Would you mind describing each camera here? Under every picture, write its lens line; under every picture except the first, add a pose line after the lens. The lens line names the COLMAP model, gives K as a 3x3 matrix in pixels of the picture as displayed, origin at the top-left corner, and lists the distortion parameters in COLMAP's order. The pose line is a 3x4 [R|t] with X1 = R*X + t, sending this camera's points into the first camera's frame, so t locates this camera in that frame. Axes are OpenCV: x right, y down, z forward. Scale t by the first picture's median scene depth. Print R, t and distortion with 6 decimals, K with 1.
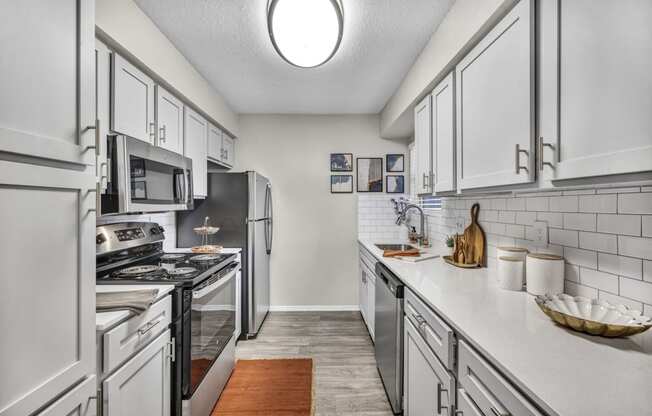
lens RADIAL K [[275.2, 0, 322.4], [0, 275.2, 205.5], [0, 0, 1]] dist [-0.001337, -0.000205]
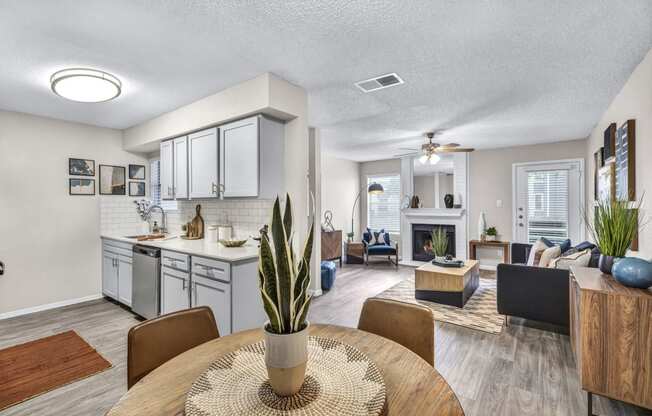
lens RADIAL K [[281.9, 0, 327.5], [0, 281.9, 204.3], [0, 0, 1]] dist [-0.001446, -0.000011]
pose [[0.598065, -0.000731, 0.801447, -0.263446], [0.004721, 0.999985, -0.002611, -0.000753], [-0.801434, 0.005345, 0.598060, -0.493356]]
